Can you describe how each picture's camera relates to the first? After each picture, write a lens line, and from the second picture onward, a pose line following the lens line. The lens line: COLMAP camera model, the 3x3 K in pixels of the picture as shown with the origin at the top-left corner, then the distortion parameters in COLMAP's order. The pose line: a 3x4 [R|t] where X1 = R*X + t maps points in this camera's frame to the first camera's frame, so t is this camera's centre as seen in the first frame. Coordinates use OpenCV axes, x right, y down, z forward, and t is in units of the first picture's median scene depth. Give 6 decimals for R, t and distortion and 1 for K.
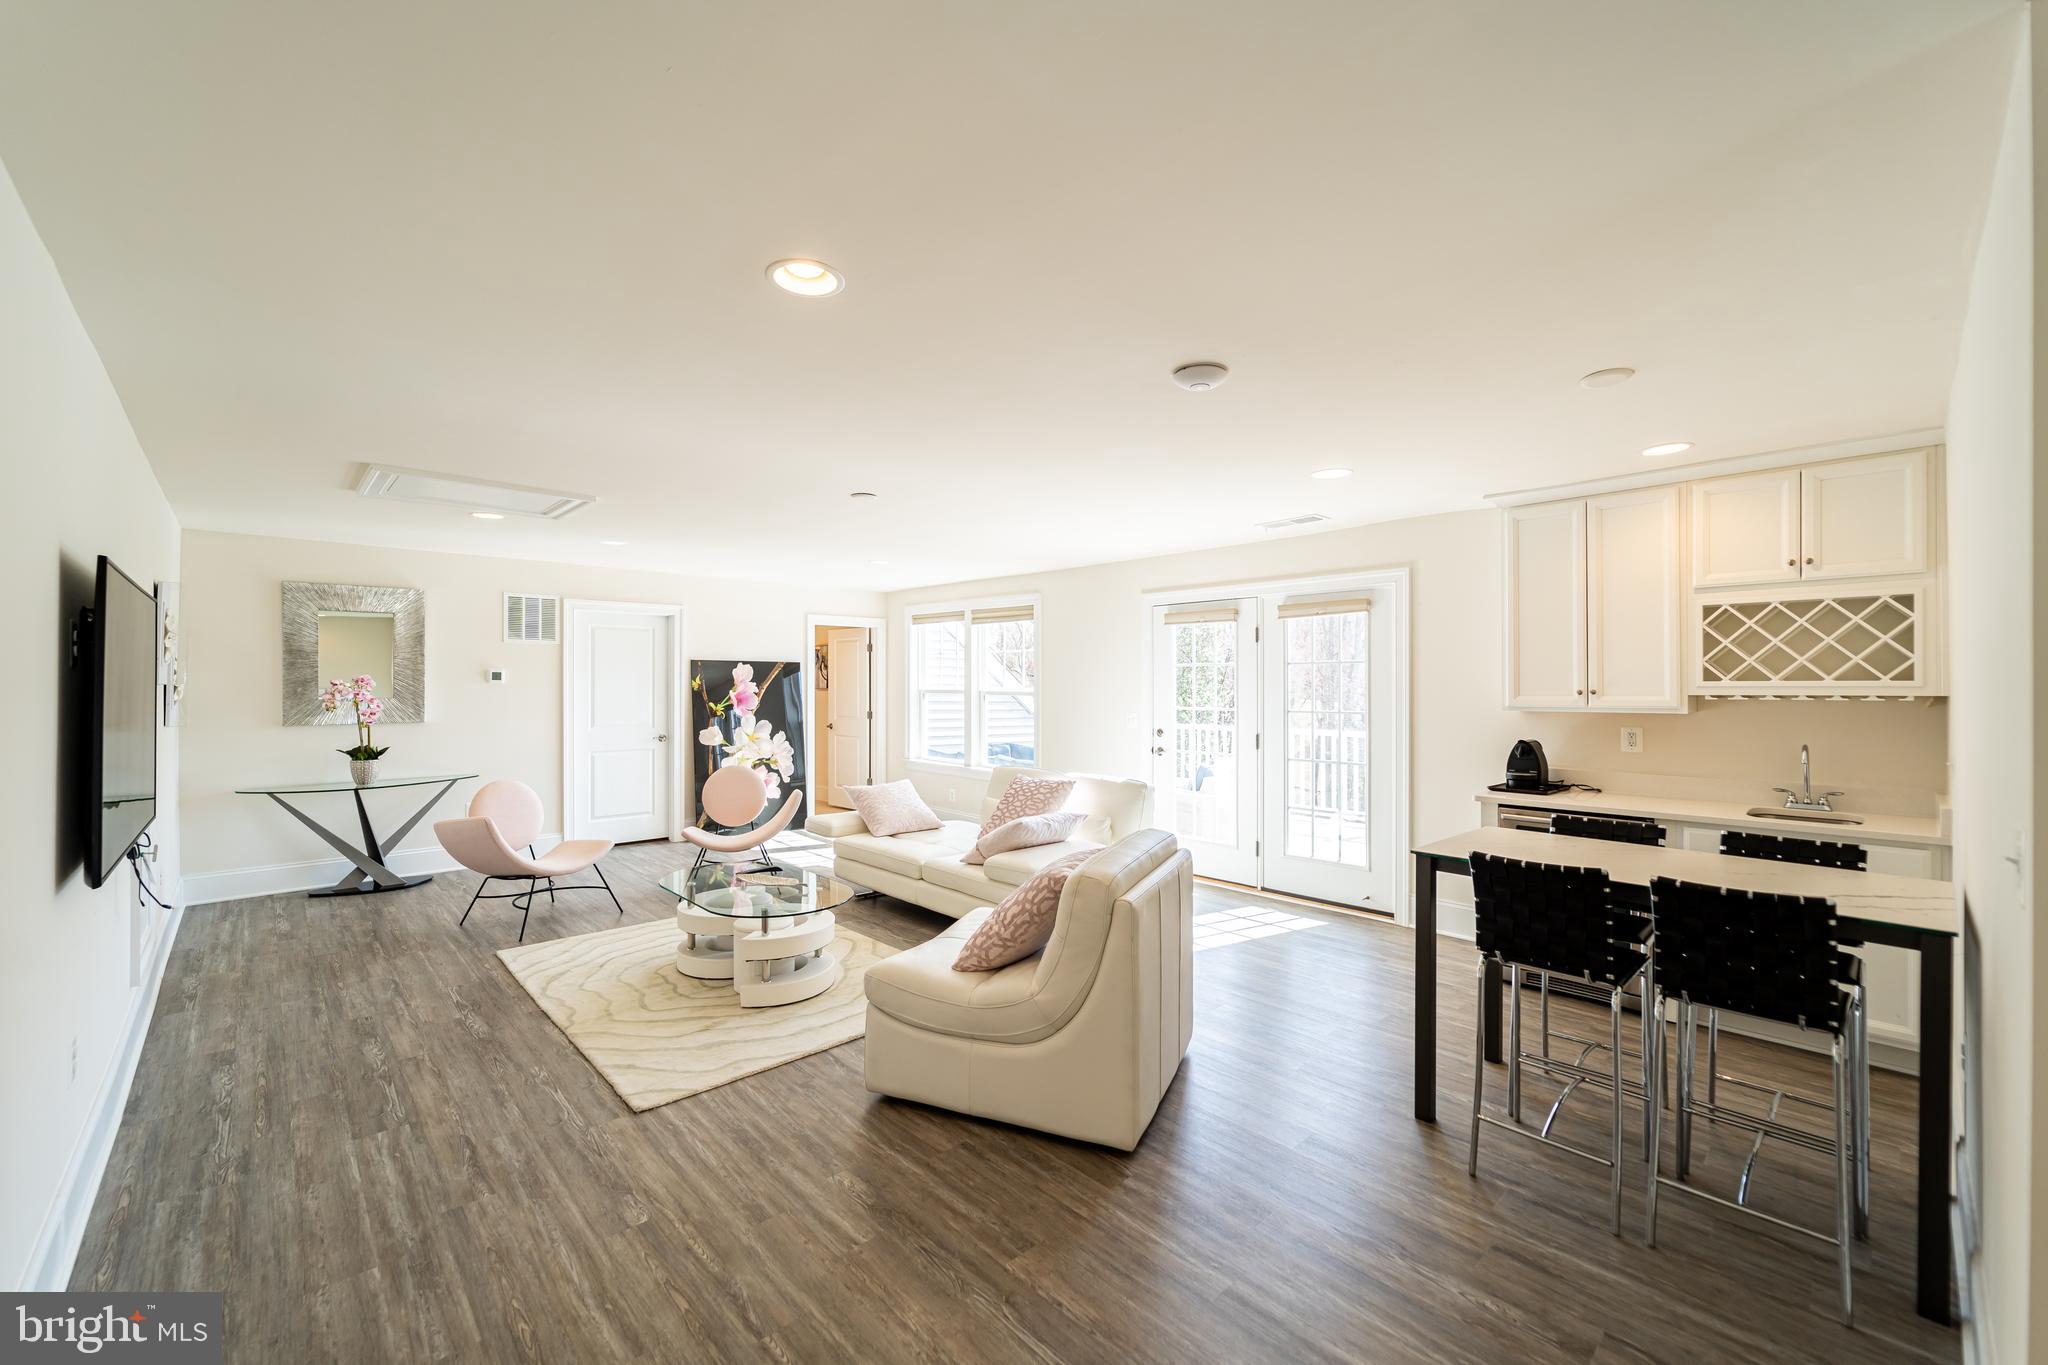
lens RADIAL K [[817.5, 0, 1017.0], [0, 817.5, 677.4], [0, 0, 1]] dist [-0.000084, -0.000410]
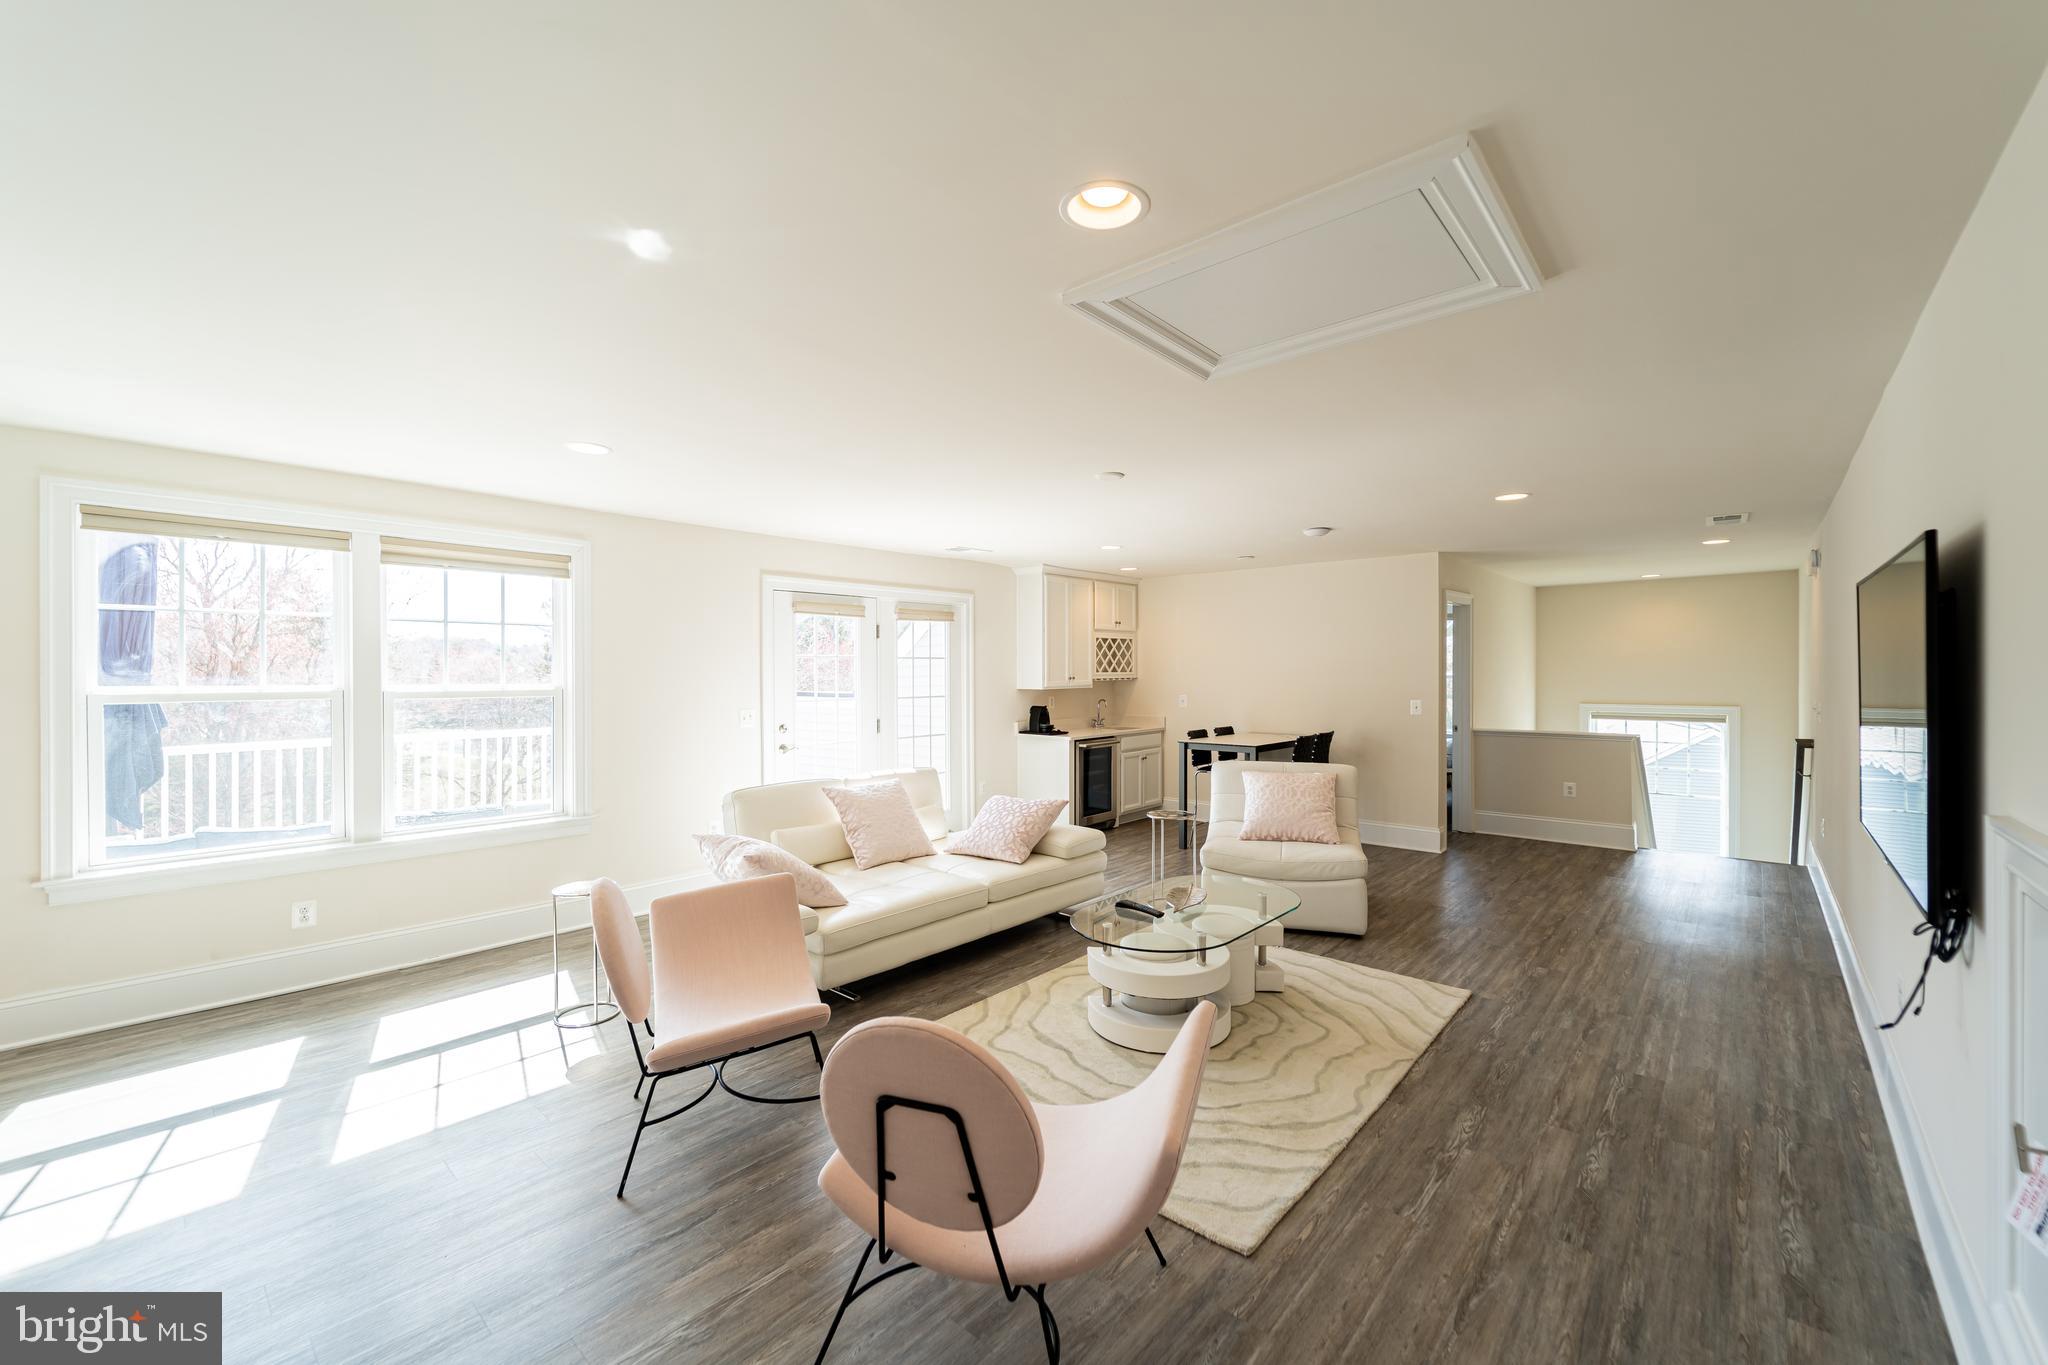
lens RADIAL K [[814.2, 0, 1014.7], [0, 814.2, 676.4], [0, 0, 1]] dist [0.009608, -0.000368]
pose [[-0.090283, -0.009941, 0.995867, -1.458033], [-0.007274, 0.999930, 0.009322, -0.003191], [-0.995890, -0.006402, -0.090349, 1.570801]]
